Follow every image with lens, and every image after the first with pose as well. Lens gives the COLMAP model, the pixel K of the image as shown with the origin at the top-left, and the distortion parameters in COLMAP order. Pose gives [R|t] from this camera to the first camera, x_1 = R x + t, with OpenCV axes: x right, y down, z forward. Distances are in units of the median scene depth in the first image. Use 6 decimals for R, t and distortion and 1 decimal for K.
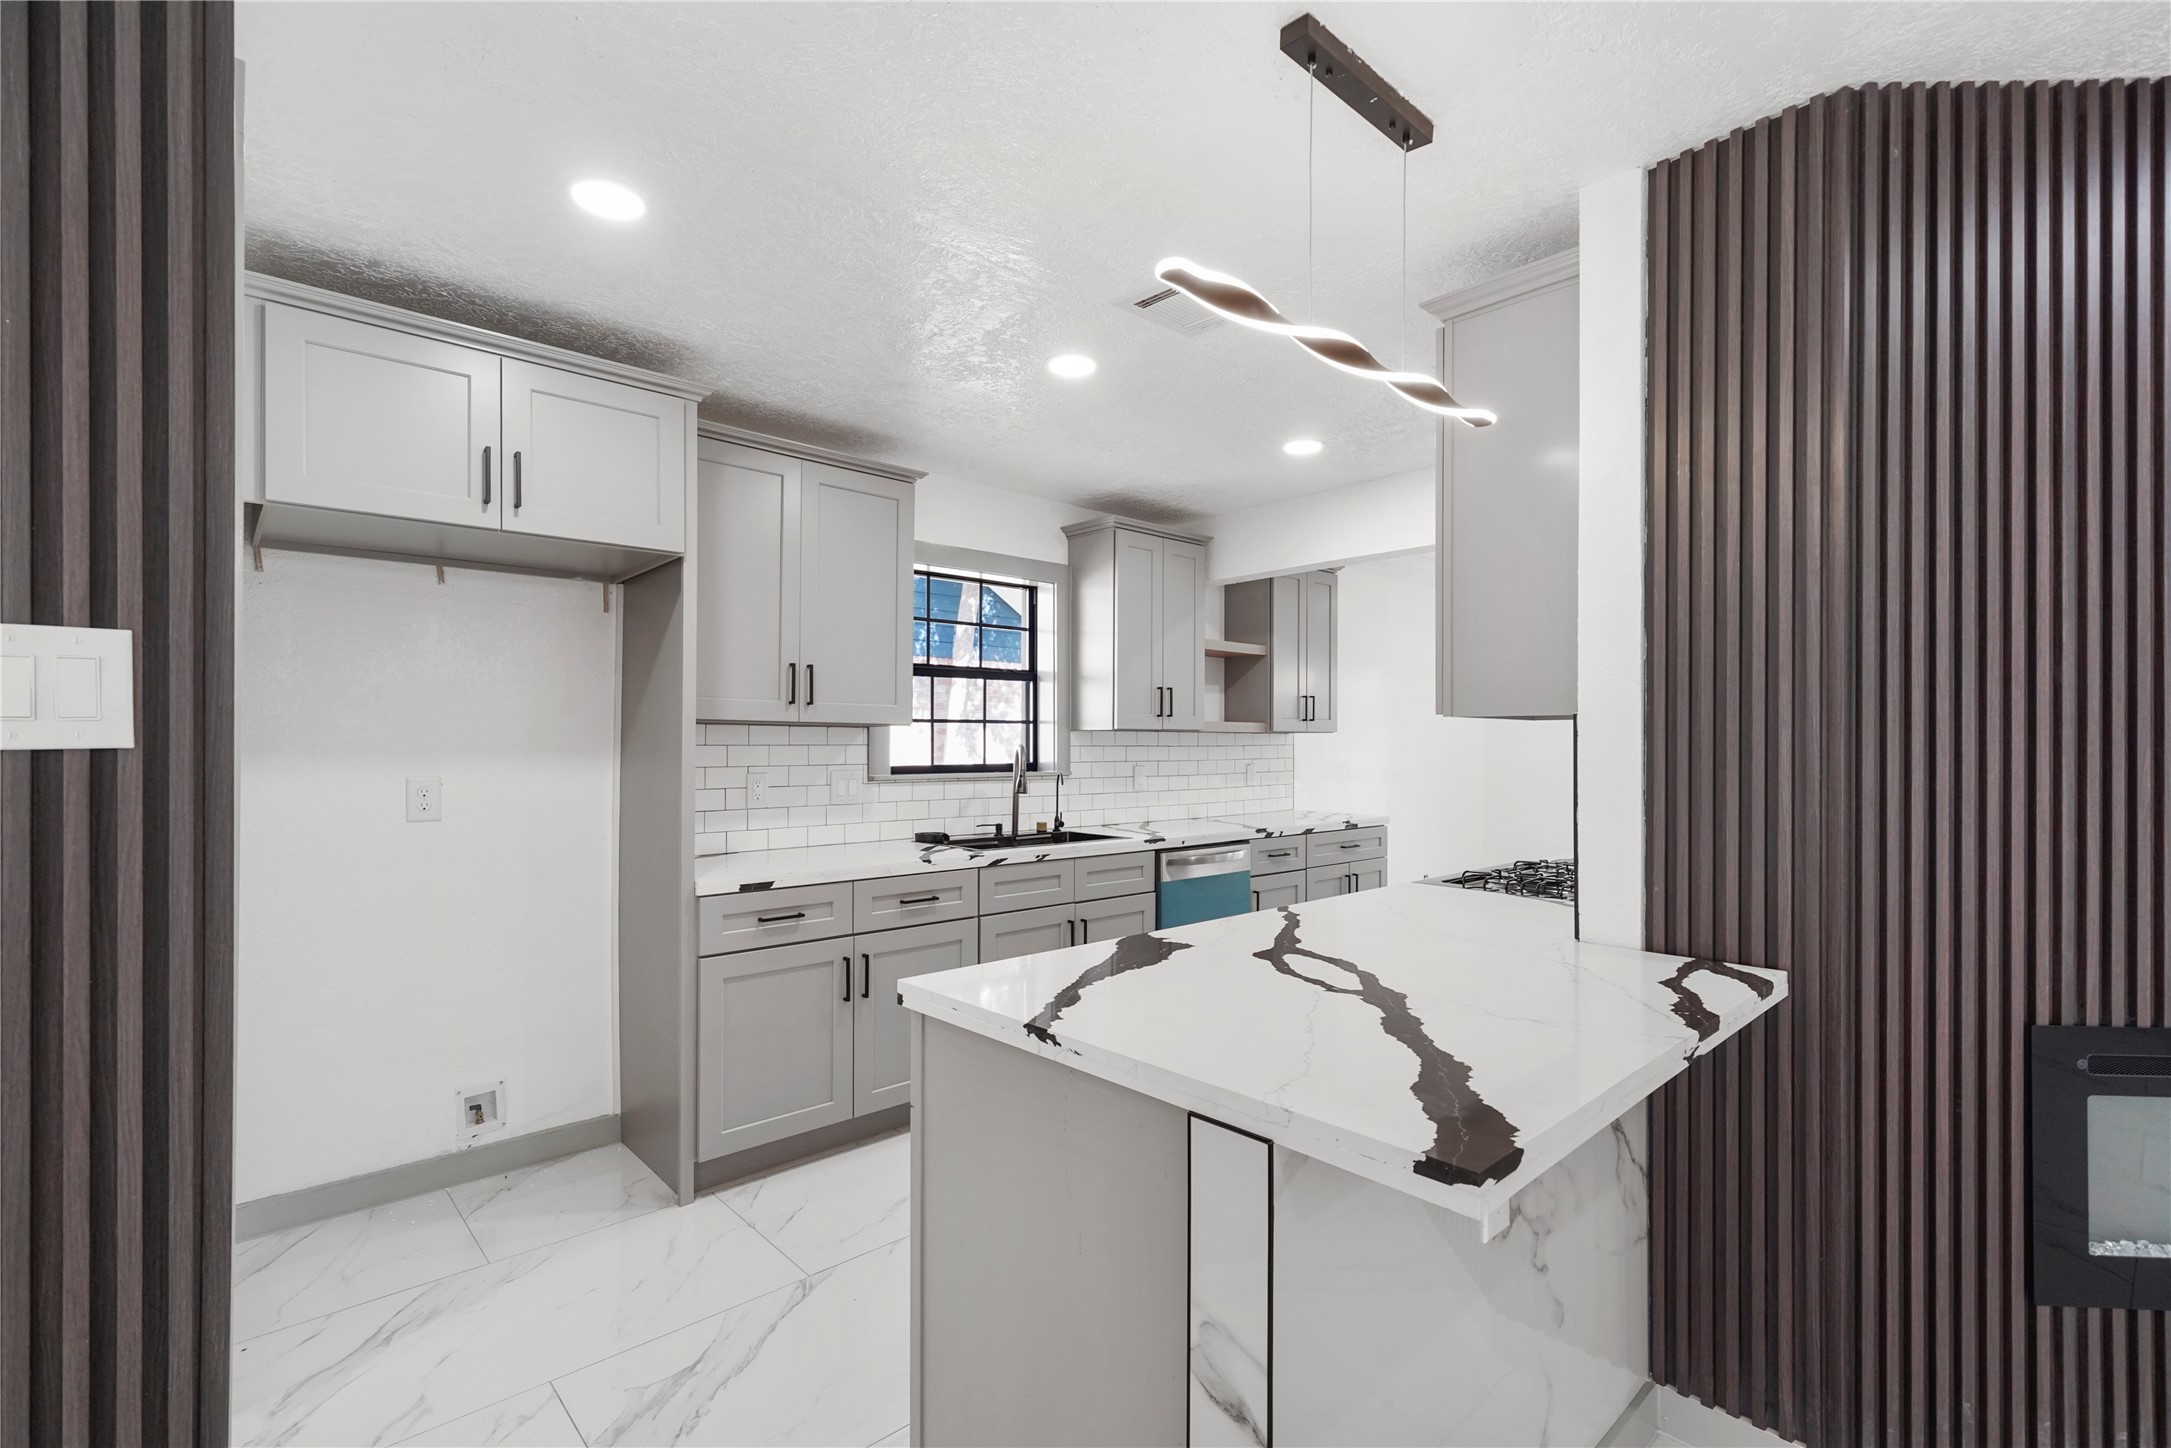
lens RADIAL K [[975.4, 0, 1075.7], [0, 975.4, 726.4], [0, 0, 1]] dist [0.012573, 0.000297]
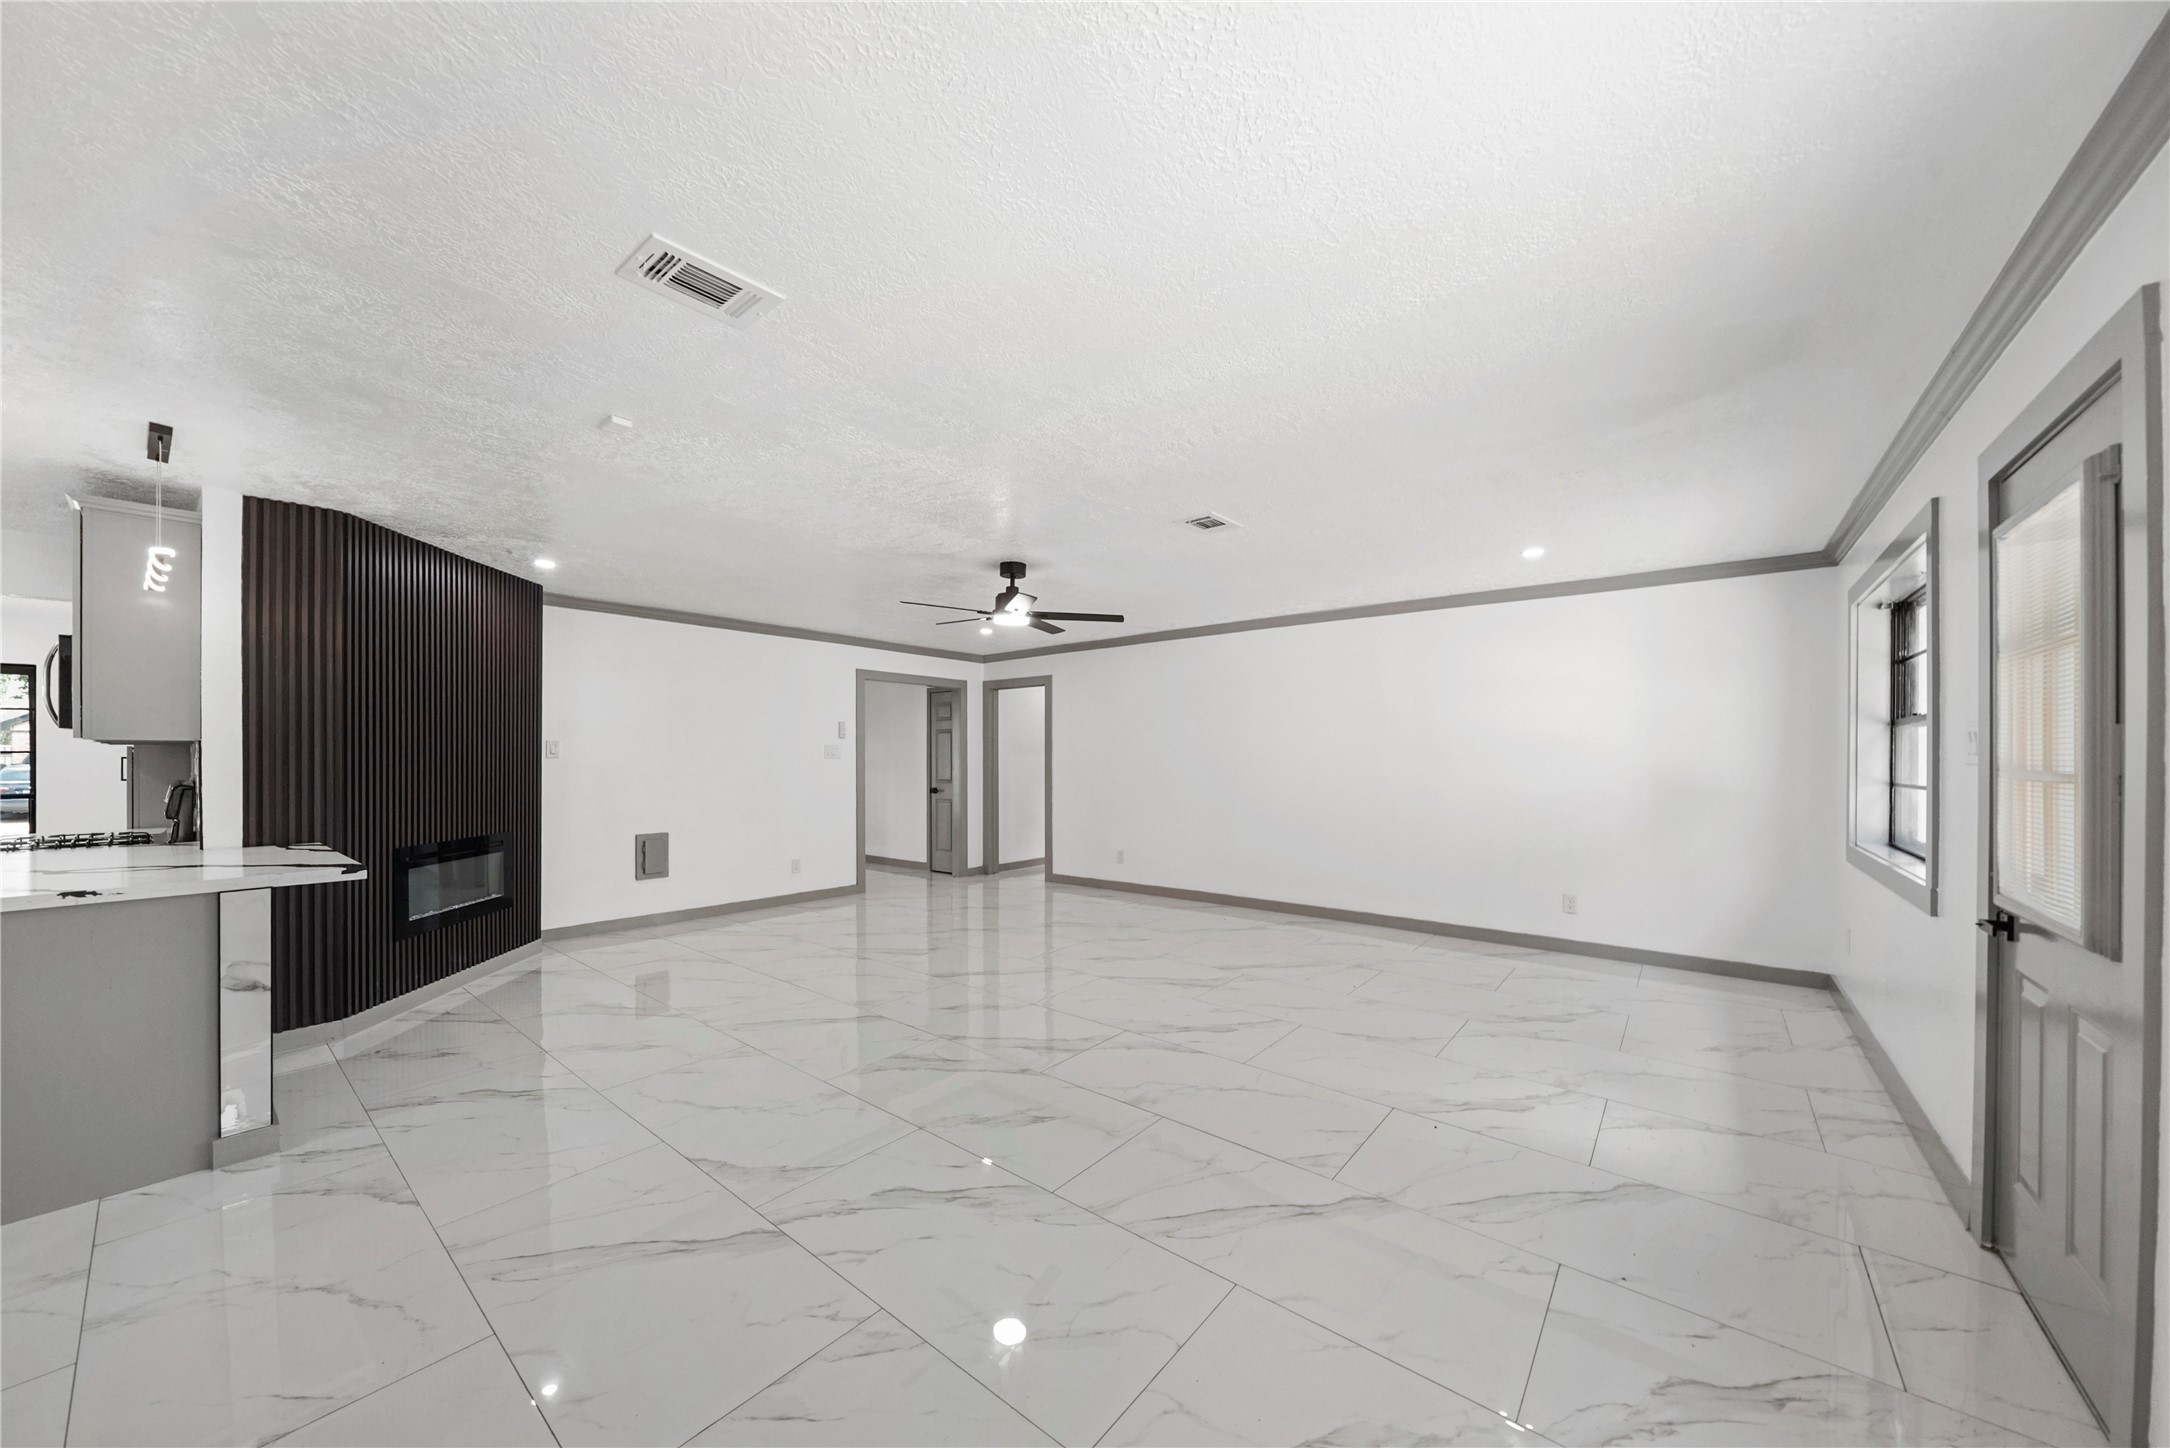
lens RADIAL K [[753.4, 0, 1084.2], [0, 753.4, 758.0], [0, 0, 1]] dist [-0.000656, -0.000722]
pose [[-0.146071, -0.006163, 0.989255, -0.697051], [-0.011659, 0.999922, 0.004508, -0.002912], [-0.989205, -0.010875, -0.146131, -0.318675]]
